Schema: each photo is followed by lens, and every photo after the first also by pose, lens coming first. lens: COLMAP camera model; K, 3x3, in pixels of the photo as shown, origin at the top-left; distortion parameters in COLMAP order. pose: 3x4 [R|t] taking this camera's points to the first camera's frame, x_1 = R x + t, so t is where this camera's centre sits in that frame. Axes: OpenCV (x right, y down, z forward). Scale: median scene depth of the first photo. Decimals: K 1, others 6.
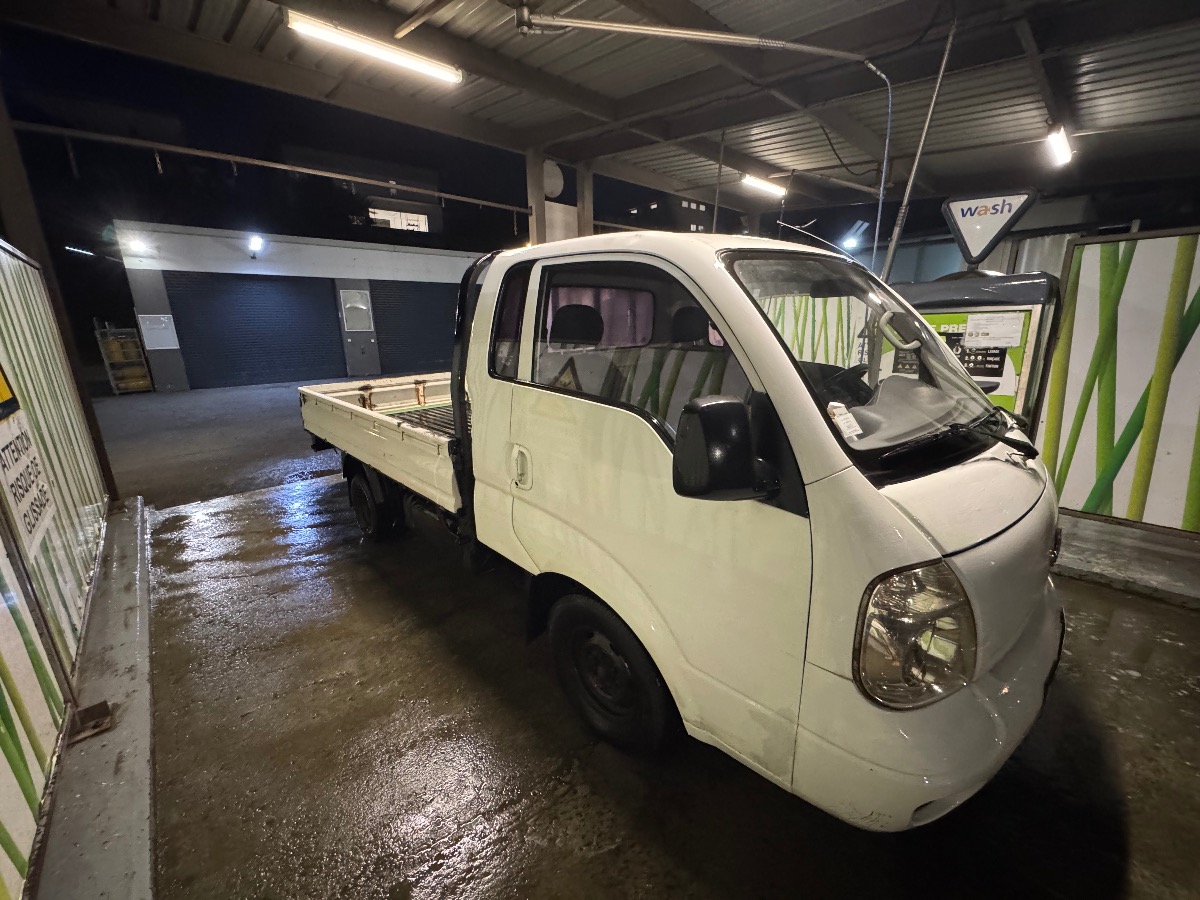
lens RADIAL K [[480.3, 0, 599.5], [0, 480.3, 449.8], [0, 0, 1]] dist [-0.009900, -0.000895]
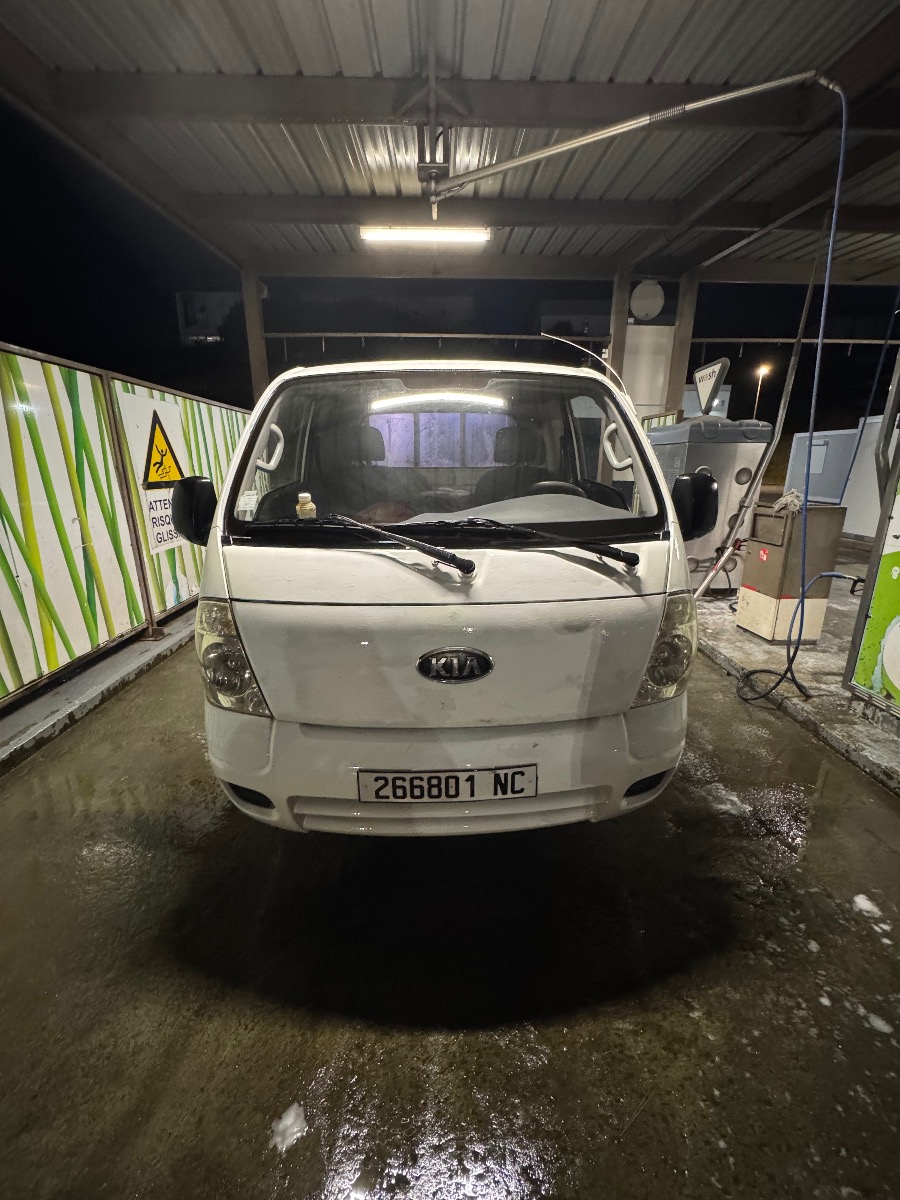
lens RADIAL K [[480.3, 0, 454.0], [0, 480.3, 601.5], [0, 0, 1]] dist [-0.009900, -0.000895]
pose [[0.746140, 0.199001, -0.635353, 0.613933], [-0.180830, 0.978986, 0.094270, -0.004182], [0.640762, 0.044552, 0.766446, 0.109033]]
